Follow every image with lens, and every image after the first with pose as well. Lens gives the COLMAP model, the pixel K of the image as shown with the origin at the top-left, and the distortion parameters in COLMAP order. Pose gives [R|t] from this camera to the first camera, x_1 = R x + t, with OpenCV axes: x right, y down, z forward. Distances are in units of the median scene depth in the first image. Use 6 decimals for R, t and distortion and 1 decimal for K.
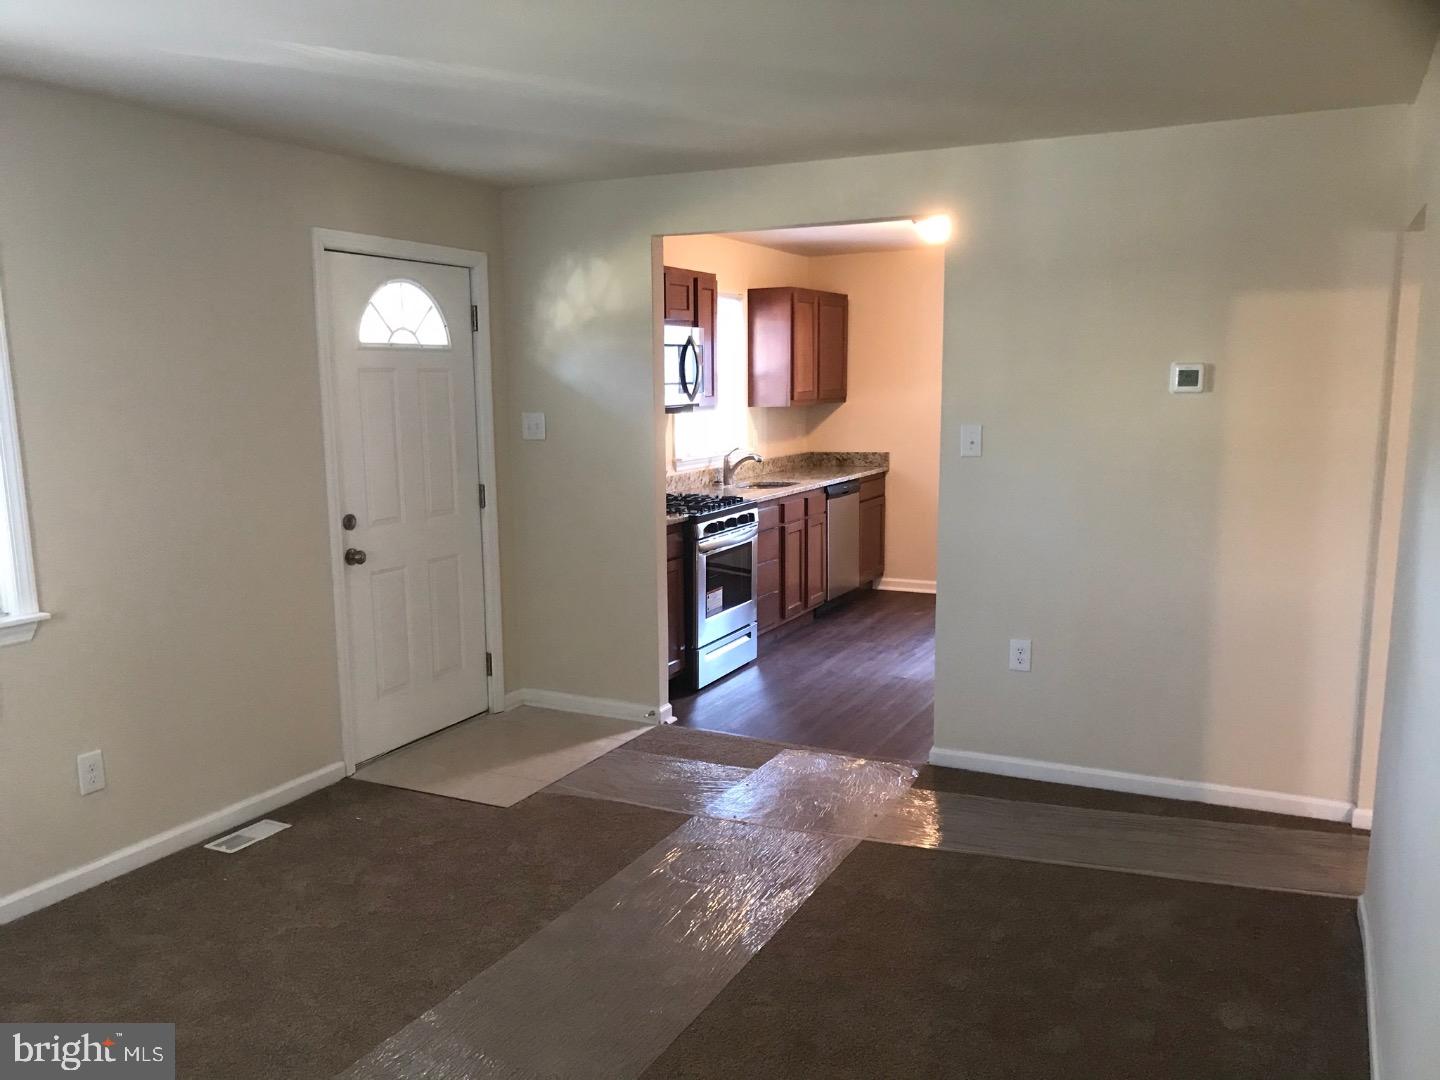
lens RADIAL K [[1206.6, 0, 722.0], [0, 1206.6, 570.2], [0, 0, 1]] dist [0.081459, -0.010318]
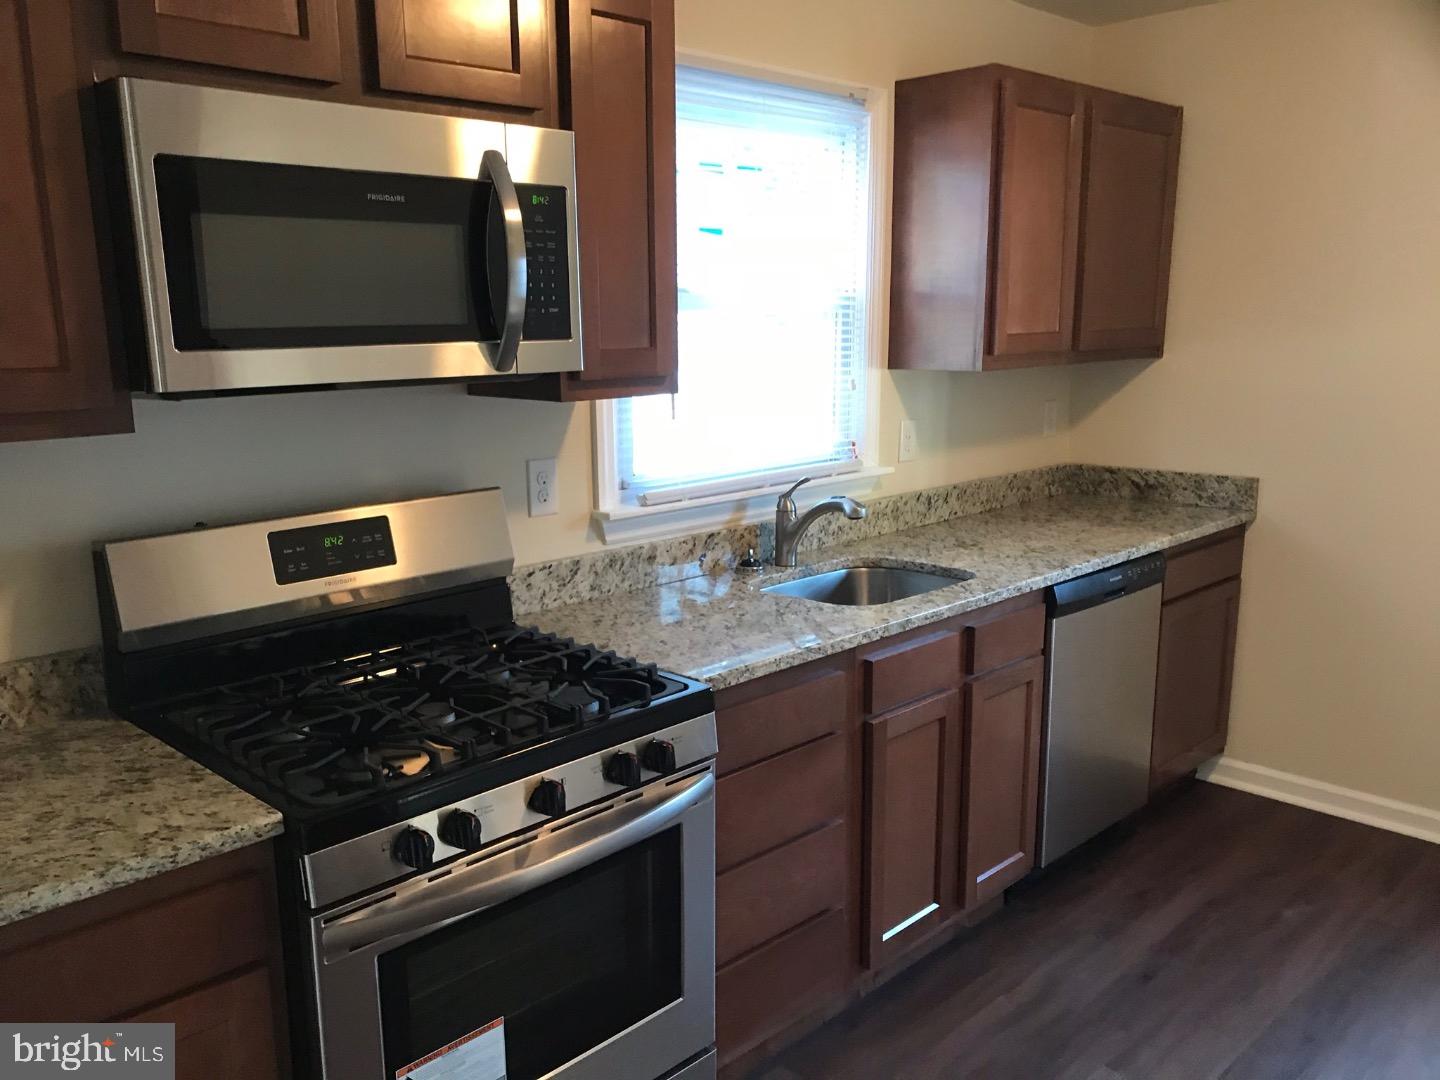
lens RADIAL K [[1152.9, 0, 716.9], [0, 1152.9, 543.7], [0, 0, 1]] dist [0.006327, 0.003042]
pose [[0.939443, 0.074324, -0.334550, 0.104550], [-0.059977, 0.996790, 0.053027, -0.091767], [0.337417, -0.029750, 0.940885, 0.597694]]
